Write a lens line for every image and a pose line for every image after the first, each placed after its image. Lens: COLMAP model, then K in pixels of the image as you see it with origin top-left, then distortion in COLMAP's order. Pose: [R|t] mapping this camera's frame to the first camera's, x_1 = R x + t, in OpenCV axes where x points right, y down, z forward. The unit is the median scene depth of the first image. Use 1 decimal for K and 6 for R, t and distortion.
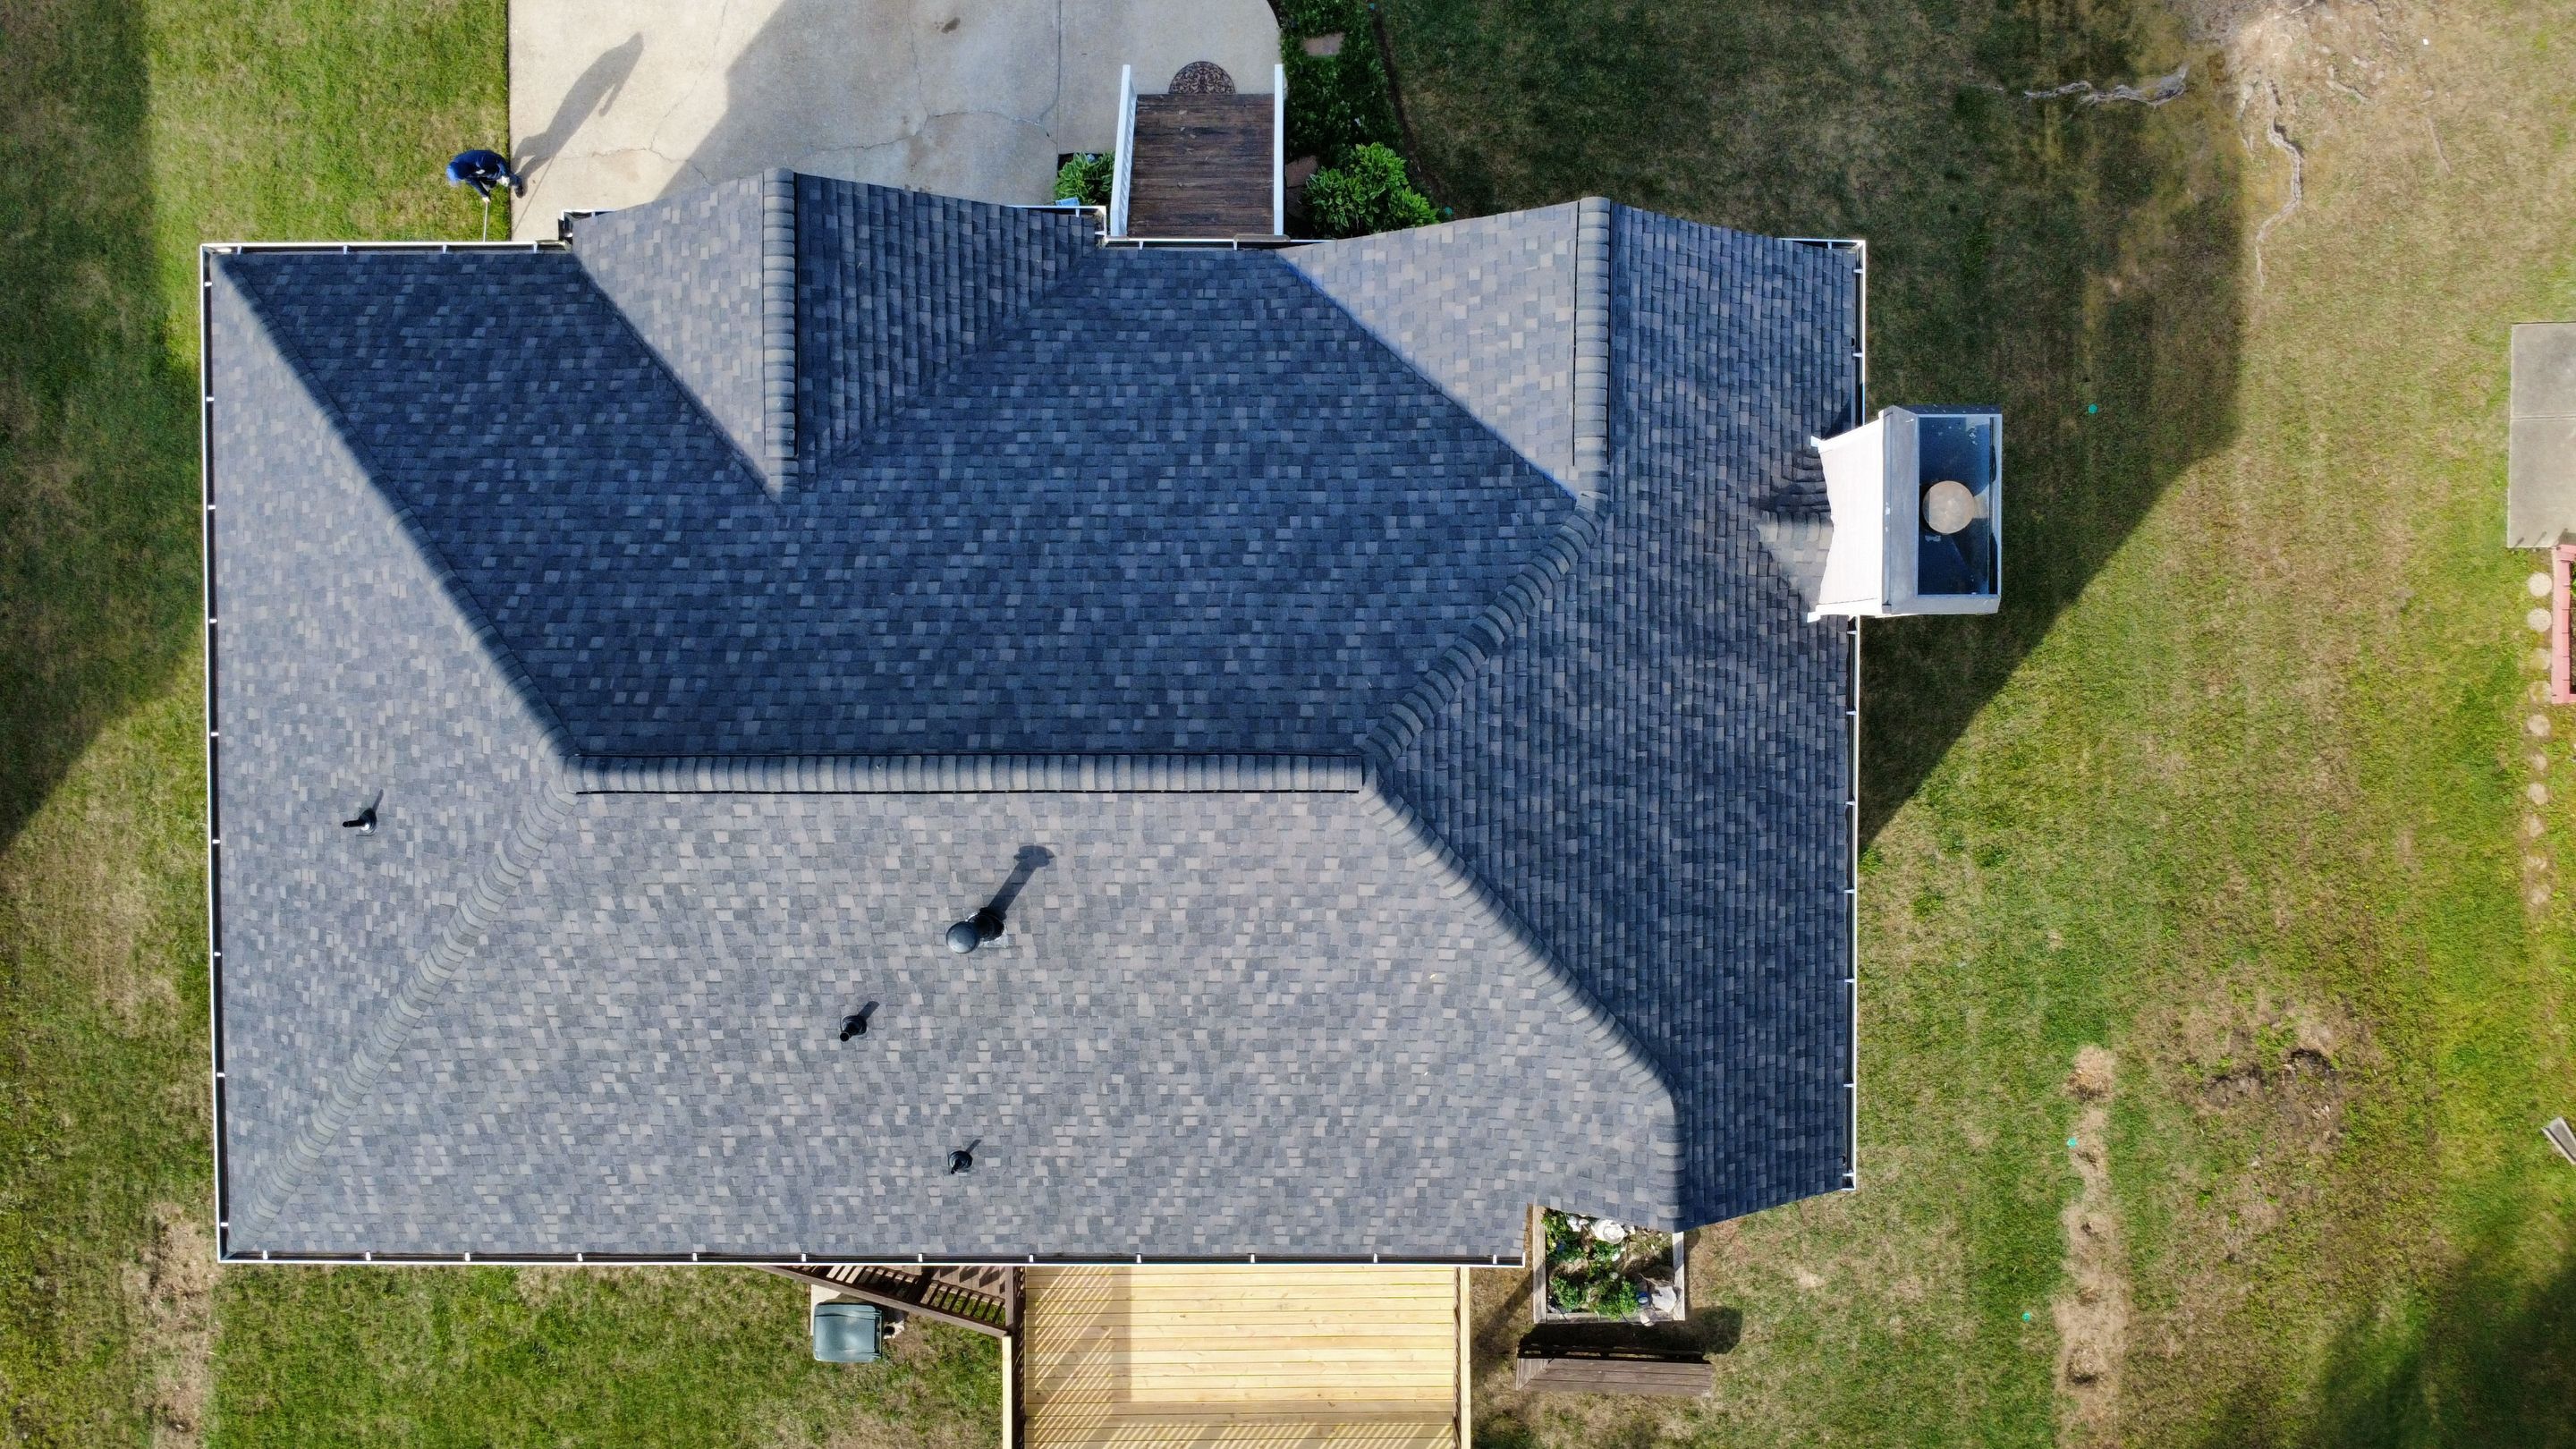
lens RADIAL K [[1878.4, 0, 1285.9], [0, 1878.4, 726.0], [0, 0, 1]] dist [-0.000427, 0.002816]
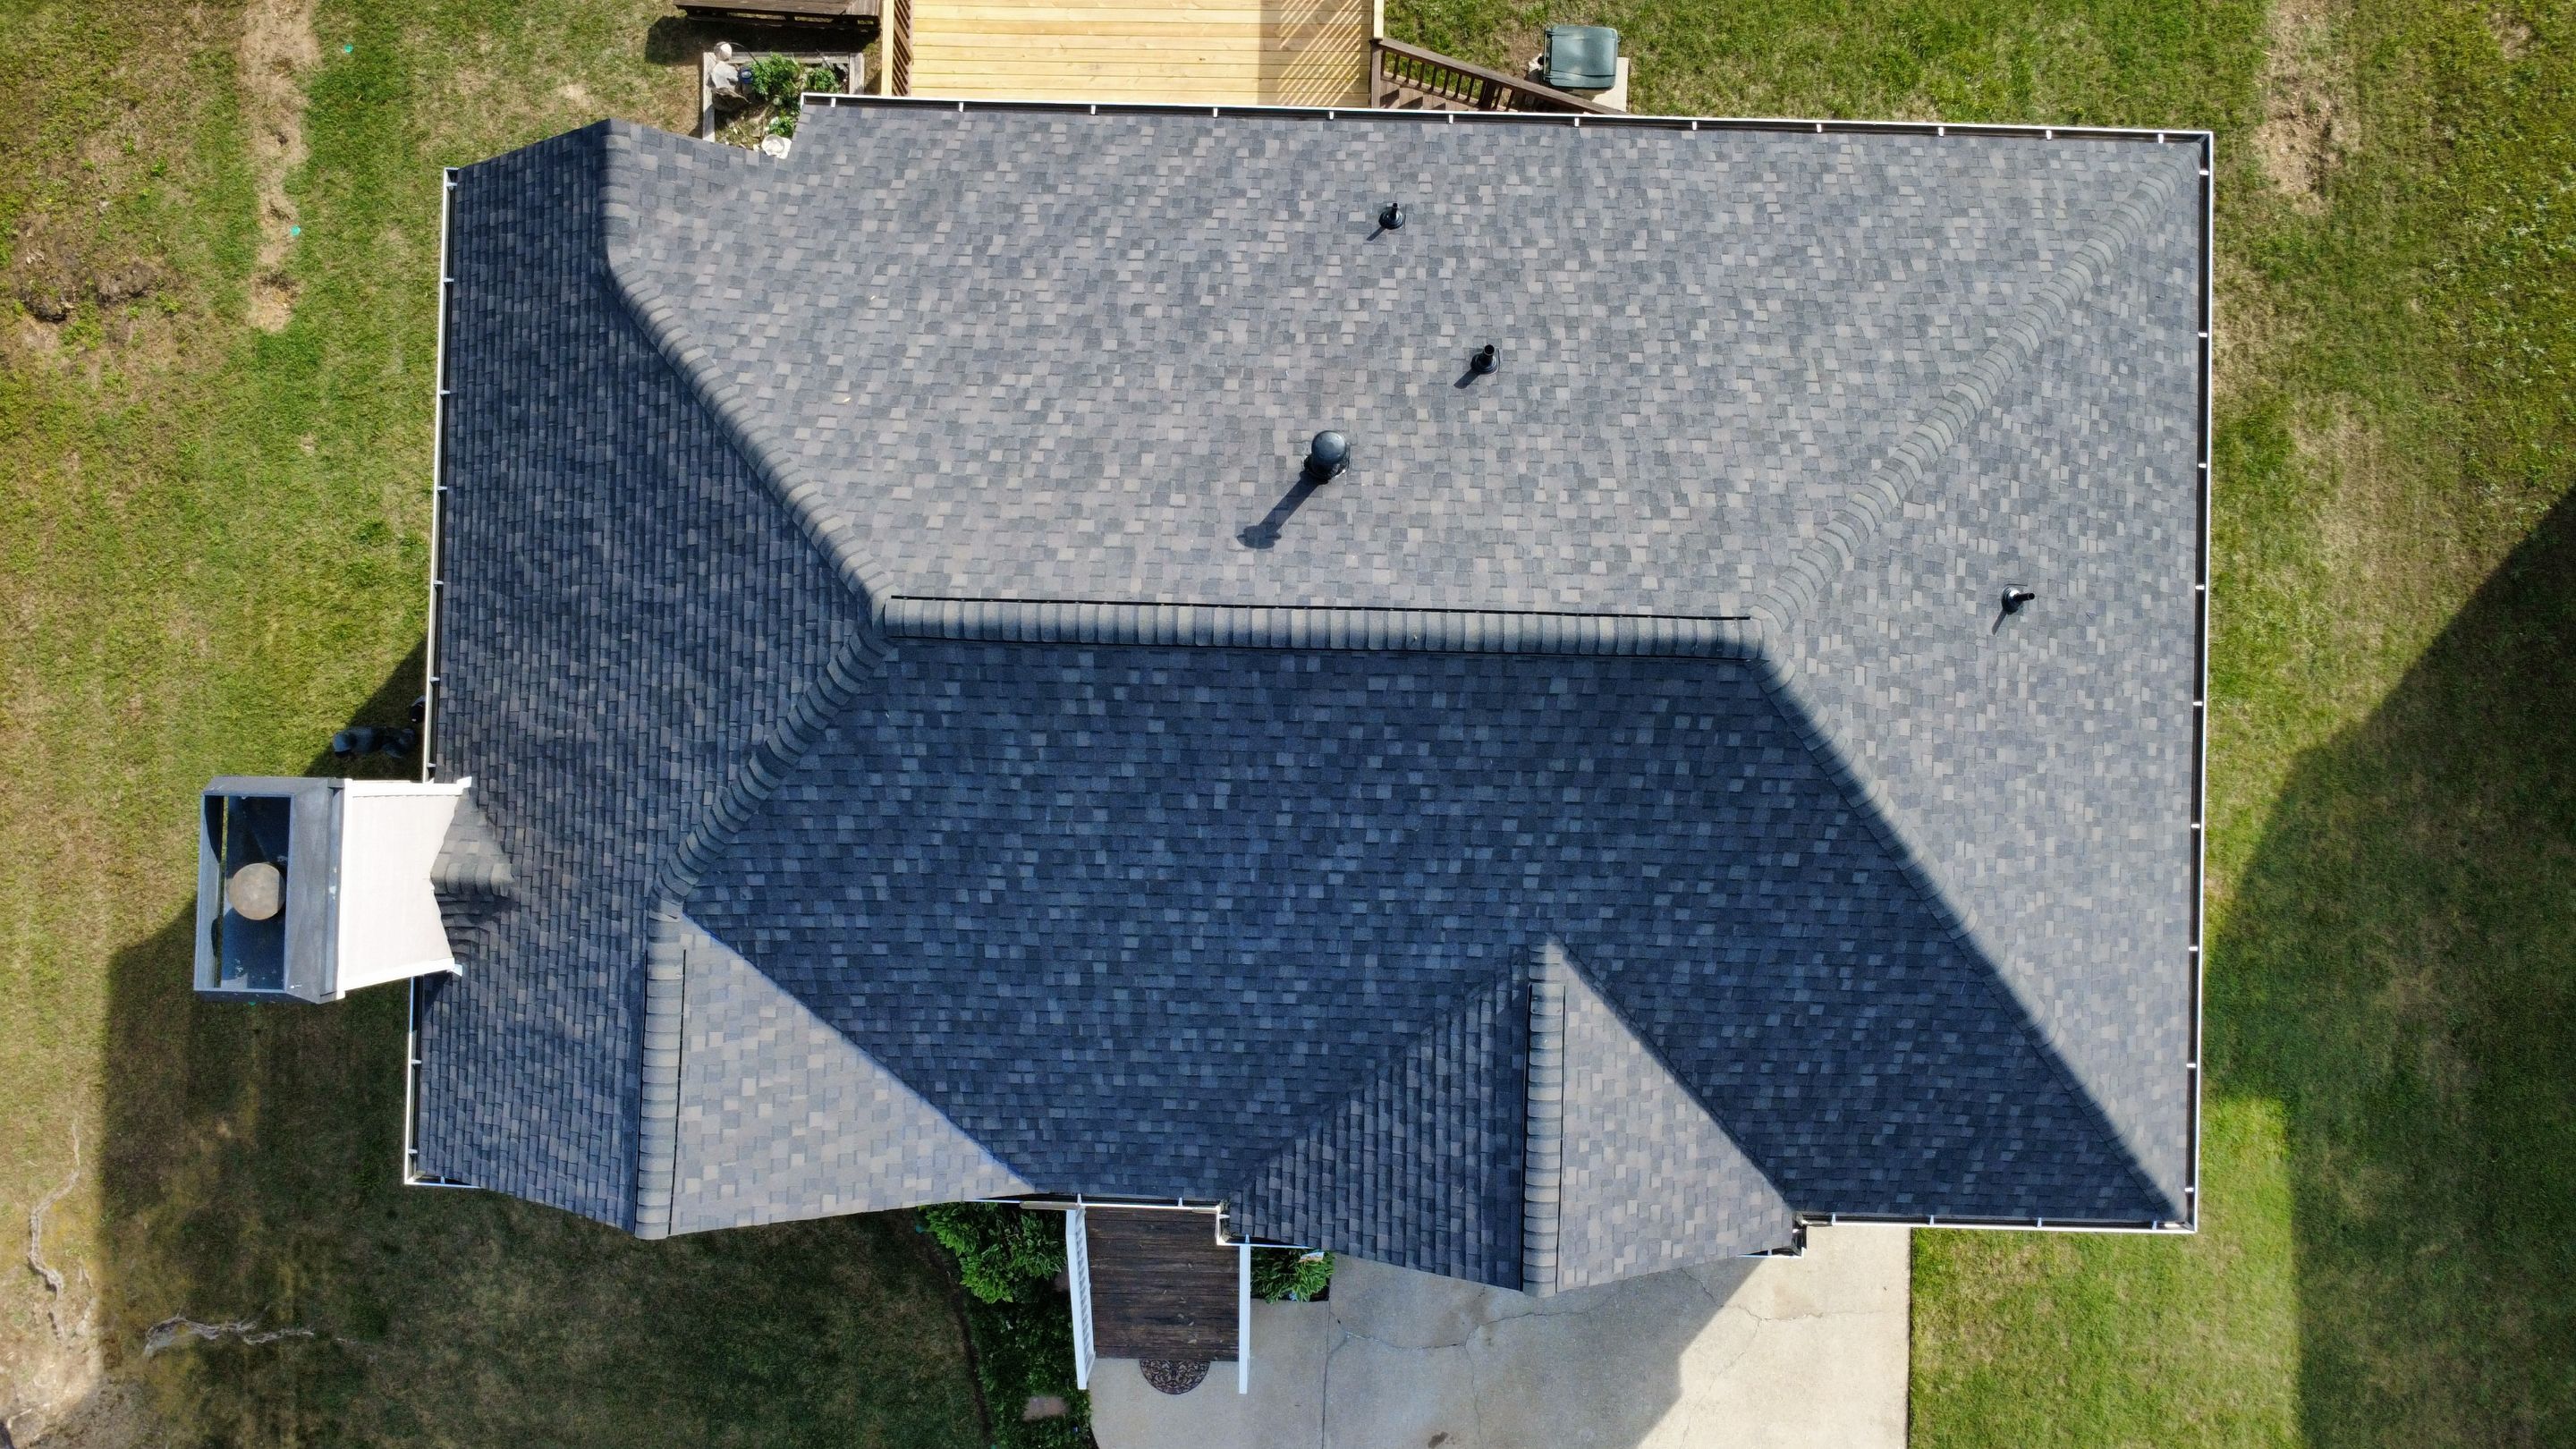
lens RADIAL K [[1878.4, 0, 1285.9], [0, 1878.4, 726.0], [0, 0, 1]] dist [-0.000427, 0.002816]
pose [[-0.999575, -0.026925, 0.011144, -0.142412], [0.026876, -0.999629, -0.004498, -0.015841], [0.011261, -0.004197, 0.999928, 0.075859]]
